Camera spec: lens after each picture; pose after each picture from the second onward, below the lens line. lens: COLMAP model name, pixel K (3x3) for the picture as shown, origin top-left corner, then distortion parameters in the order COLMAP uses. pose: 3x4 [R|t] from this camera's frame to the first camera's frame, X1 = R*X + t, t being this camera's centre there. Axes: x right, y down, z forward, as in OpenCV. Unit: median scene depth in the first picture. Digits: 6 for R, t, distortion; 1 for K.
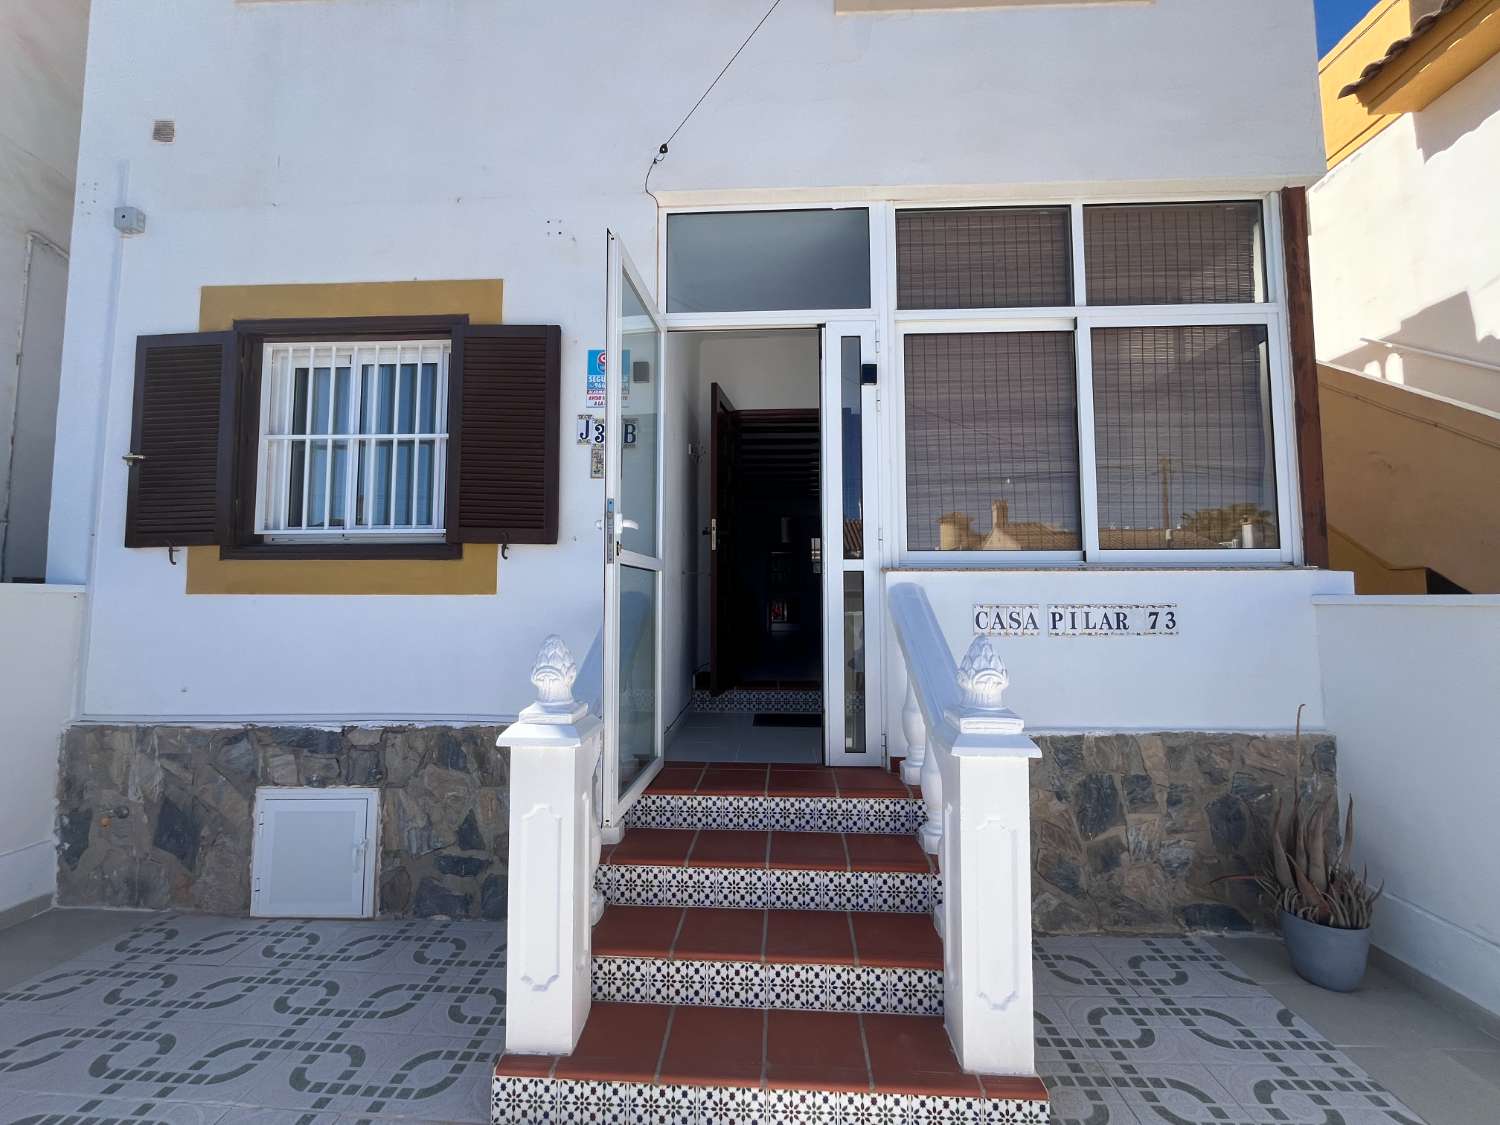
lens RADIAL K [[608.8, 0, 746.4], [0, 608.8, 559.7], [0, 0, 1]] dist [-0.003886, 0.000232]
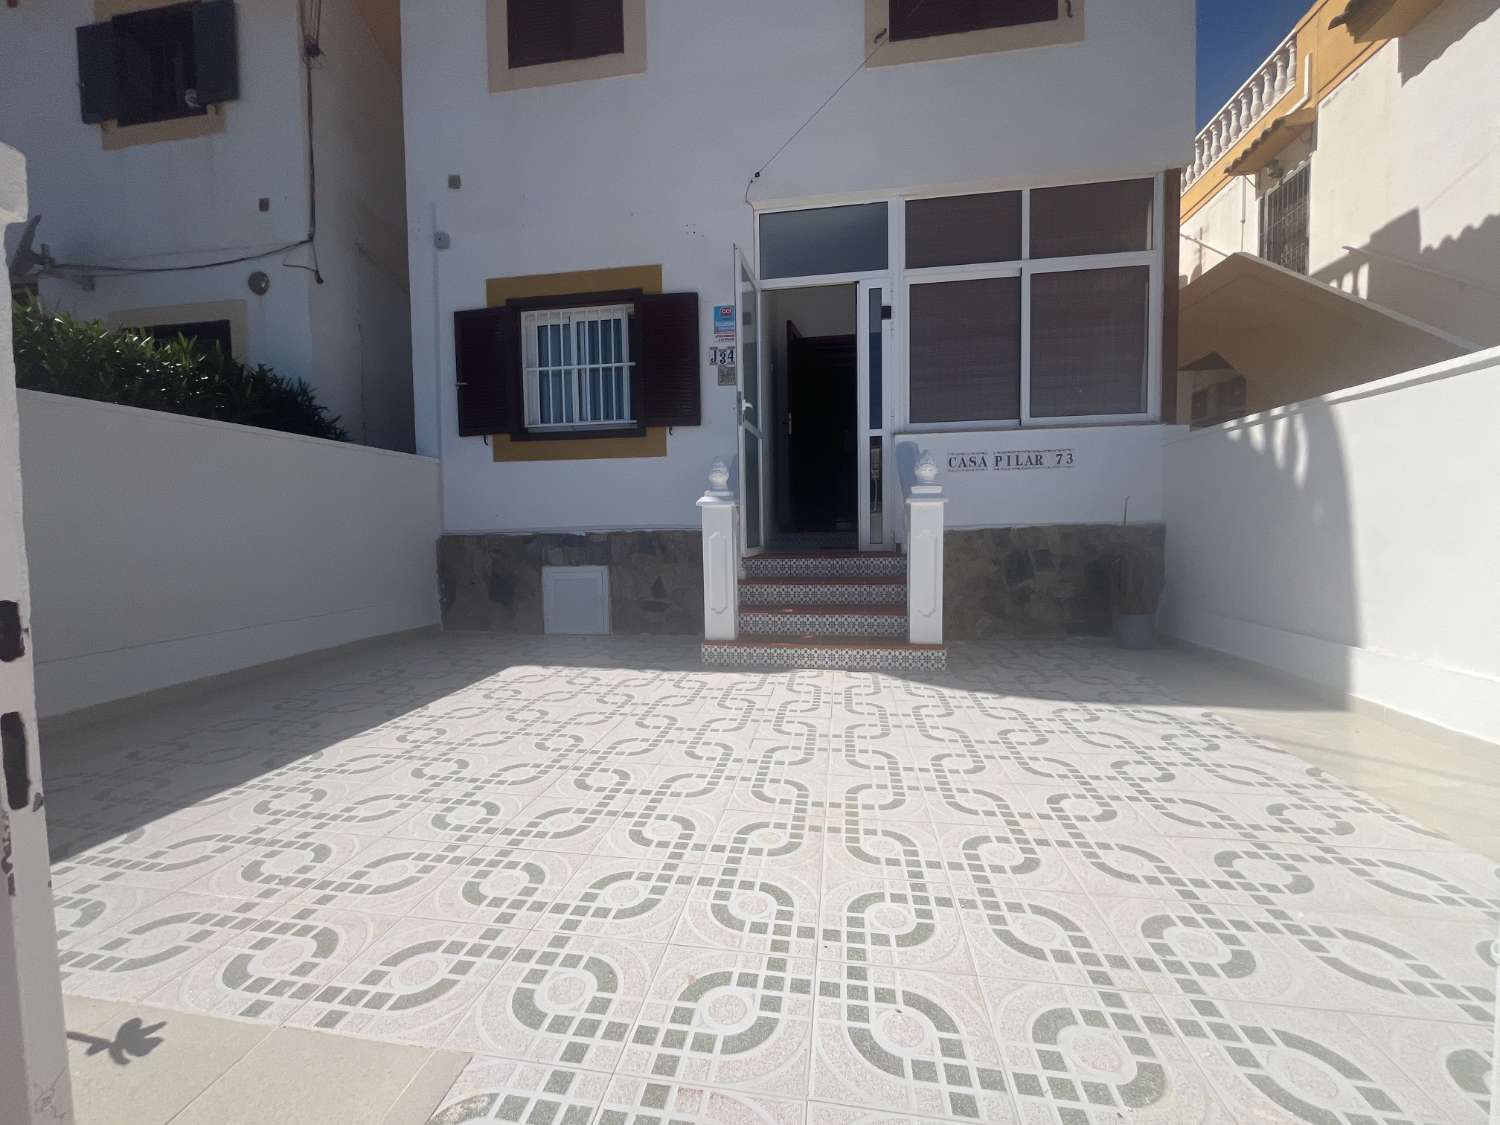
lens RADIAL K [[608.8, 0, 745.7], [0, 608.8, 561.4], [0, 0, 1]] dist [-0.003886, 0.000232]
pose [[0.993585, -0.008358, -0.112781, 0.006877], [0.021312, 0.993236, 0.114144, 0.158238], [0.111064, -0.115816, 0.987042, -0.709575]]
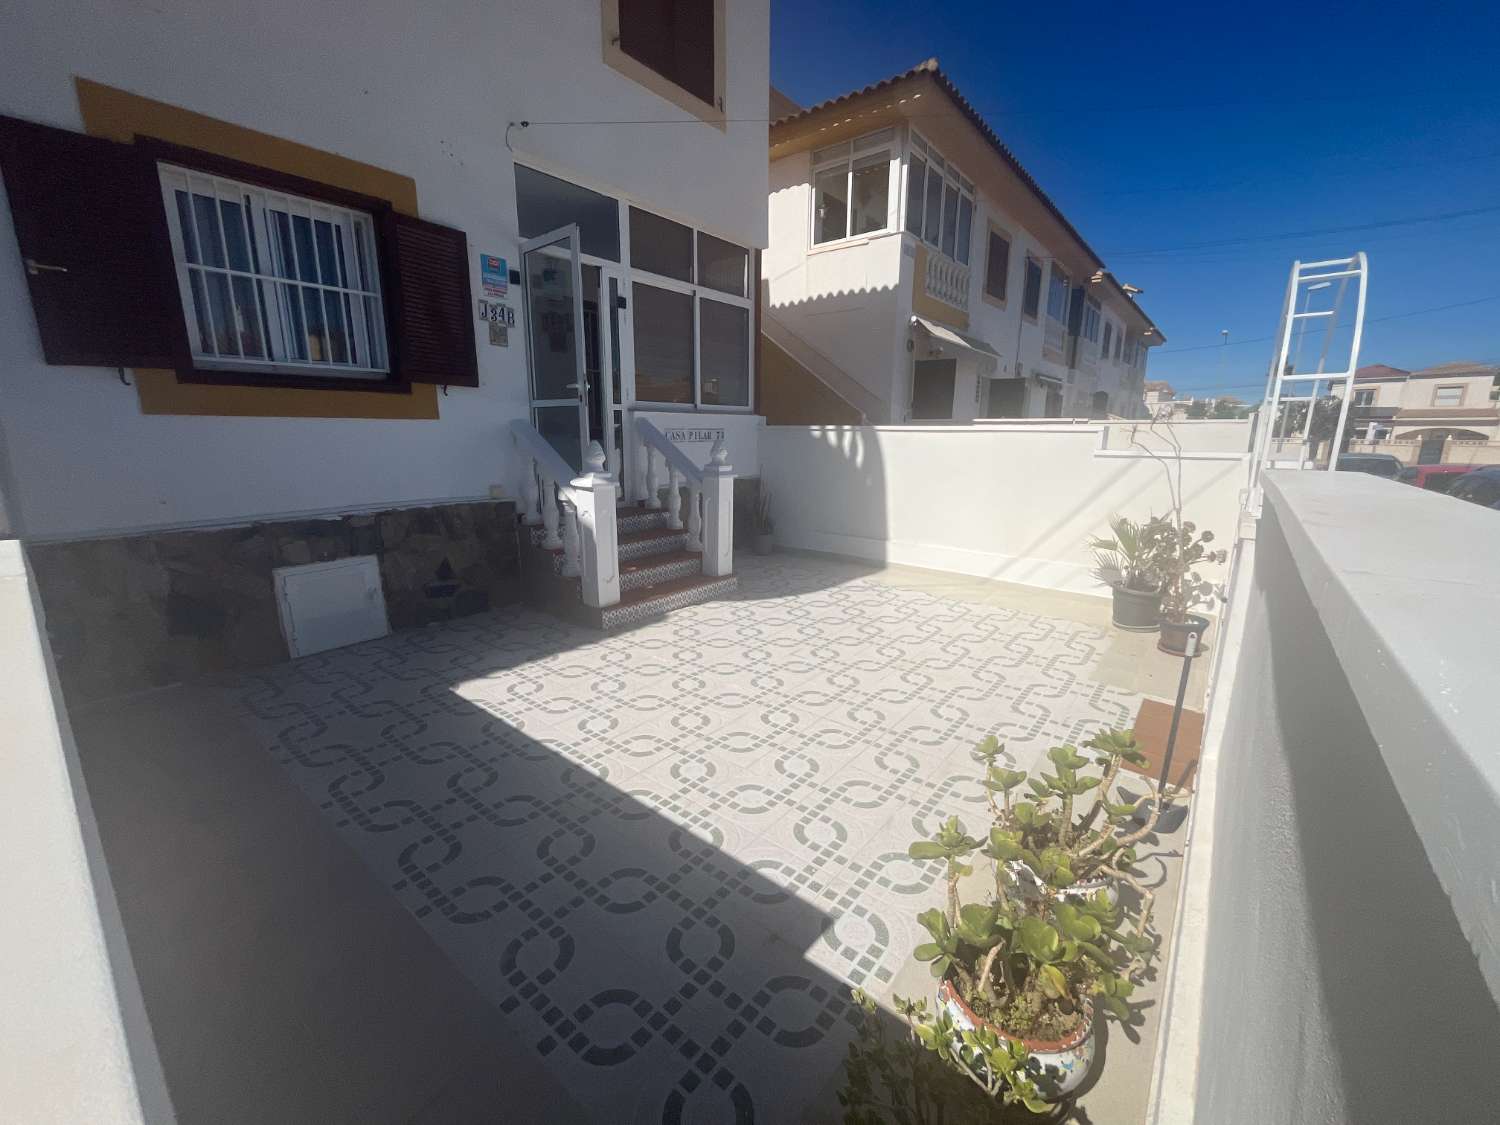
lens RADIAL K [[608.8, 0, 745.2], [0, 608.8, 560.9], [0, 0, 1]] dist [-0.003886, 0.000232]
pose [[0.588089, -0.166535, 0.791466, -1.191435], [-0.058629, 0.967220, 0.247080, -0.020158], [-0.806669, -0.191708, 0.559047, -0.510618]]
